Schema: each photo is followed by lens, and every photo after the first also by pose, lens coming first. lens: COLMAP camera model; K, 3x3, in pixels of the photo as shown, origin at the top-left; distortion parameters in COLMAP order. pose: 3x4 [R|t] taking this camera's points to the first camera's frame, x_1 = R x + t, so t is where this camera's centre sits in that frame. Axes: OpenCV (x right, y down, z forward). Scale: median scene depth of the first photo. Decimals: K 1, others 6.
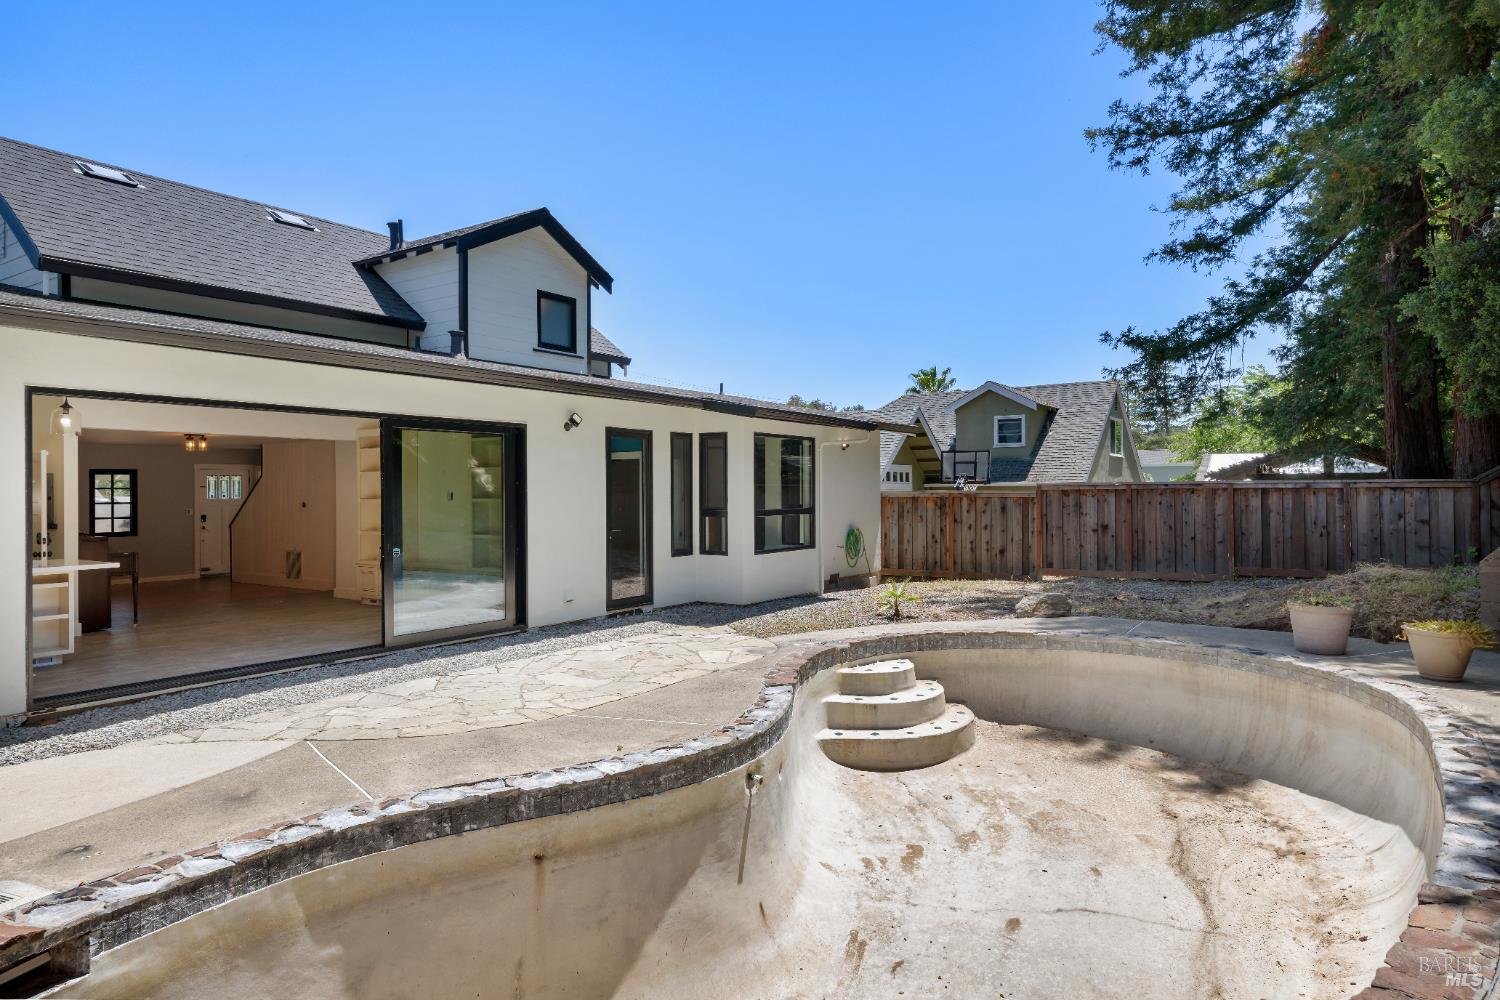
lens RADIAL K [[893.9, 0, 751.5], [0, 893.9, 483.3], [0, 0, 1]] dist [-0.002069, -0.000448]
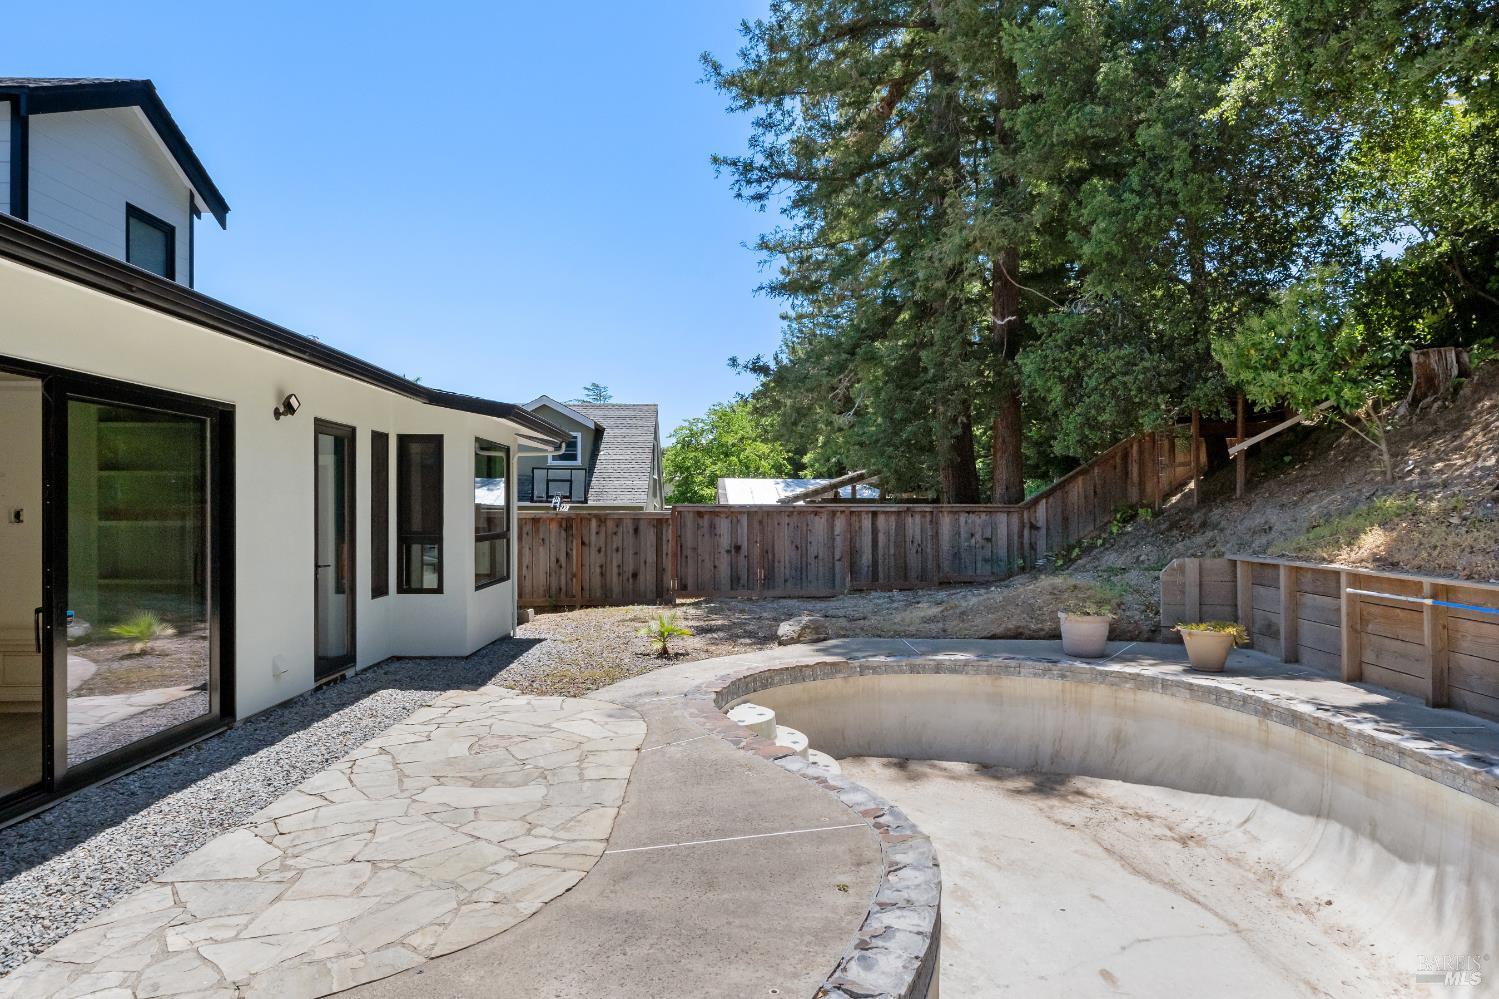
lens RADIAL K [[906.9, 0, 749.5], [0, 906.9, 499.5], [0, 0, 1]] dist [-0.000724, -0.000401]
pose [[0.814866, 0.014123, 0.579477, -0.333907], [-0.012400, 0.999899, -0.006934, 0.001519], [-0.579516, -0.001535, 0.814959, 0.256284]]
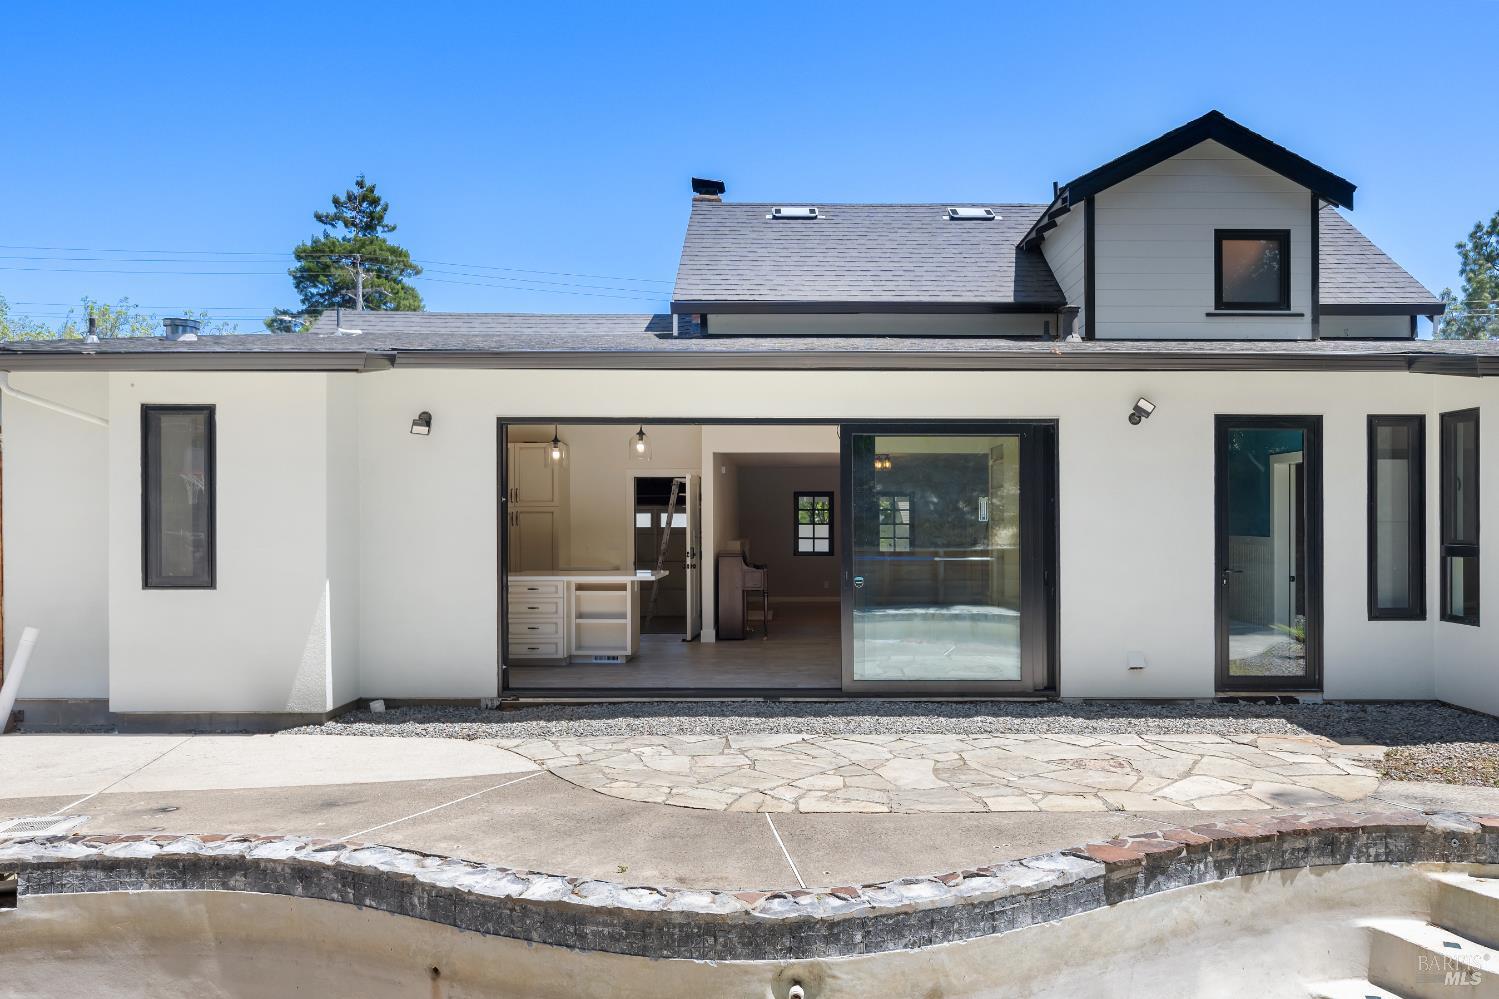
lens RADIAL K [[1019.8, 0, 812.2], [0, 1019.8, 515.2], [0, 0, 1]] dist [-0.000991, -0.001285]
pose [[0.576244, 0.002877, -0.817273, 0.320591], [0.002626, 0.999982, 0.005372, 0.007760], [0.817273, -0.005242, 0.576226, 0.359343]]
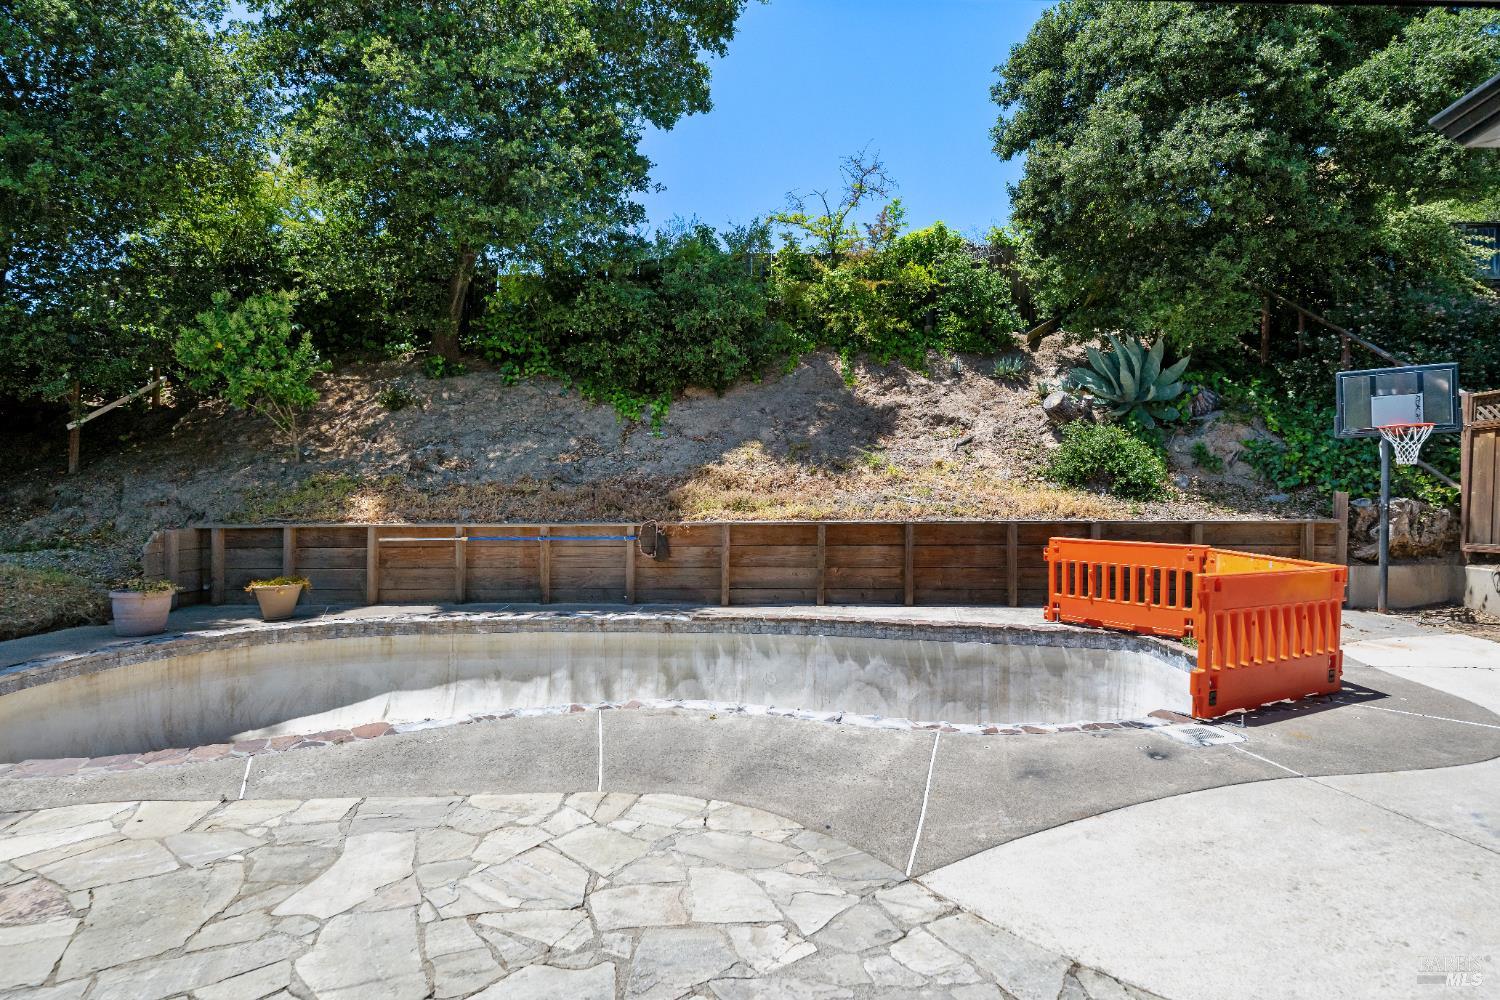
lens RADIAL K [[803.4, 0, 750.0], [0, 803.4, 500.0], [0, 0, 1]] dist [-0.003673, -0.000642]
pose [[-0.591552, -0.004940, 0.806252, -0.518433], [0.002240, 0.999967, 0.007770, 0.014025], [-0.806264, 0.006403, -0.591521, 0.834094]]
